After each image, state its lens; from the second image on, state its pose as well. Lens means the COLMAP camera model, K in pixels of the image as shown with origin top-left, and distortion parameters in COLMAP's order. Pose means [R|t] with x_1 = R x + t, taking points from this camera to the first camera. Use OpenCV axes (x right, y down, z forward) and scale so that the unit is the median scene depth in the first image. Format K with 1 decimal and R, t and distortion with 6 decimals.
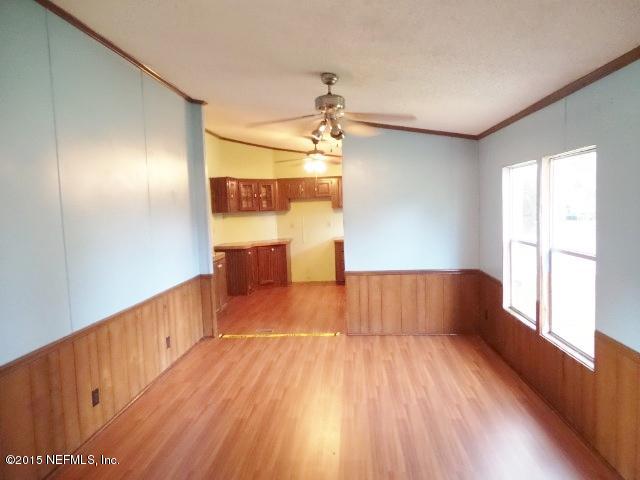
lens RADIAL K [[433.1, 0, 320.0], [0, 433.1, 240.0], [0, 0, 1]] dist [-0.000718, -0.000464]
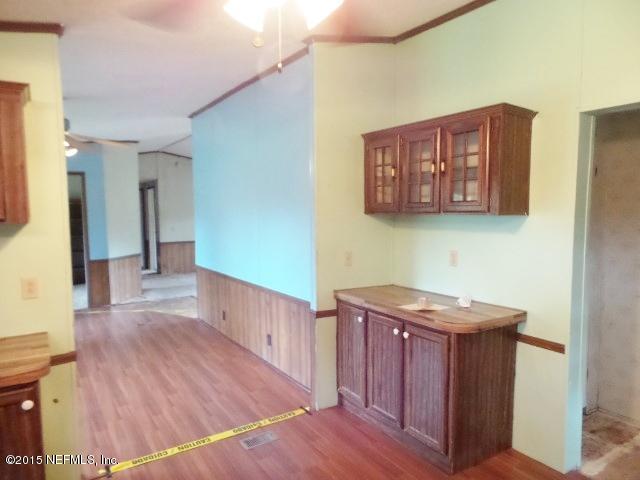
lens RADIAL K [[433.1, 0, 320.0], [0, 433.1, 240.0], [0, 0, 1]] dist [-0.000718, -0.000464]
pose [[-0.792584, 0.080807, -0.604384, 0.119258], [-0.013108, 0.988693, 0.149378, -0.118225], [0.609621, 0.126317, -0.782564, 1.495795]]
